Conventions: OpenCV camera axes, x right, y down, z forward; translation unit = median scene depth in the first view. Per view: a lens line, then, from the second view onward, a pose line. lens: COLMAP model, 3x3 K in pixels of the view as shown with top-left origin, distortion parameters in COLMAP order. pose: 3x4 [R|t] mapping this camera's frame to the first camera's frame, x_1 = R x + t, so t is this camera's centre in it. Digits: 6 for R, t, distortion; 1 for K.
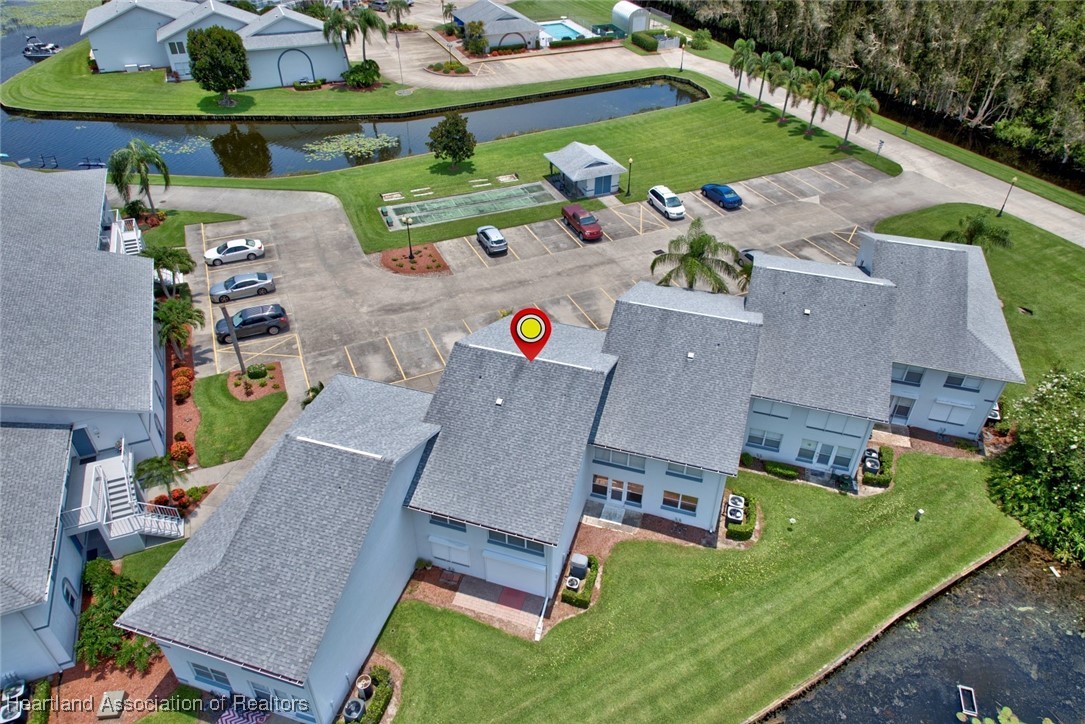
lens RADIAL K [[721.3, 0, 542.5], [0, 721.3, 362.0], [0, 0, 1]] dist [0.073658, -0.043199]
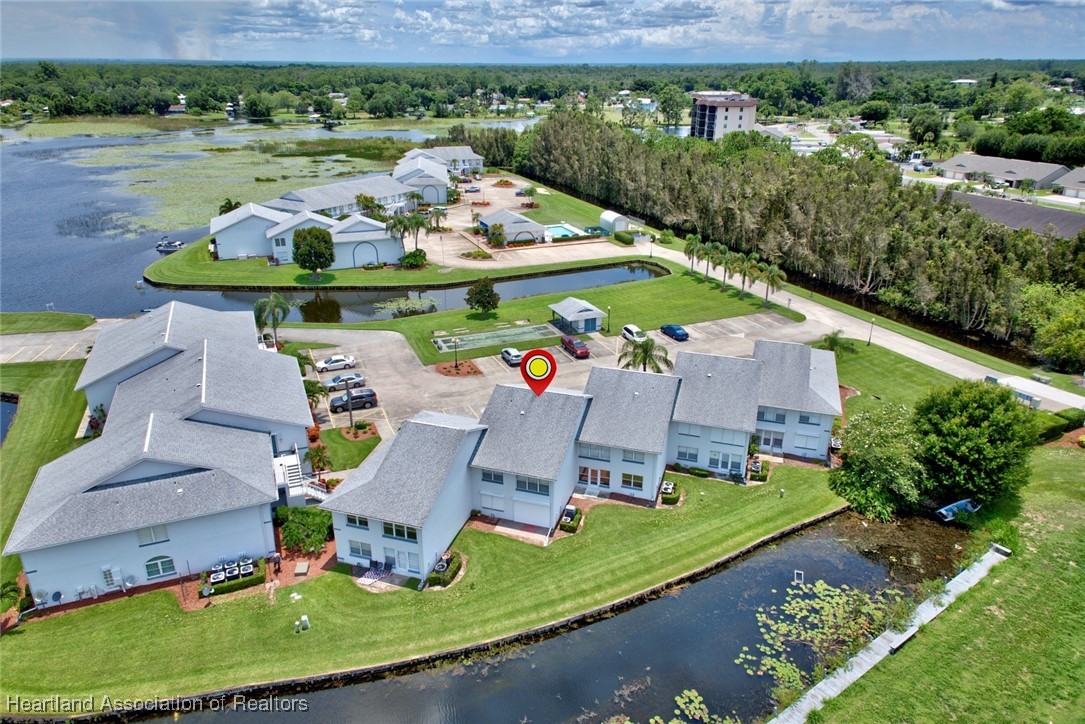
lens RADIAL K [[721.3, 0, 542.5], [0, 721.3, 362.0], [0, 0, 1]] dist [0.073658, -0.043199]
pose [[0.999986, -0.000356, -0.005246, -0.002071], [-0.001001, 0.966577, -0.256375, 0.199359], [0.005162, 0.256376, 0.966563, -0.363357]]
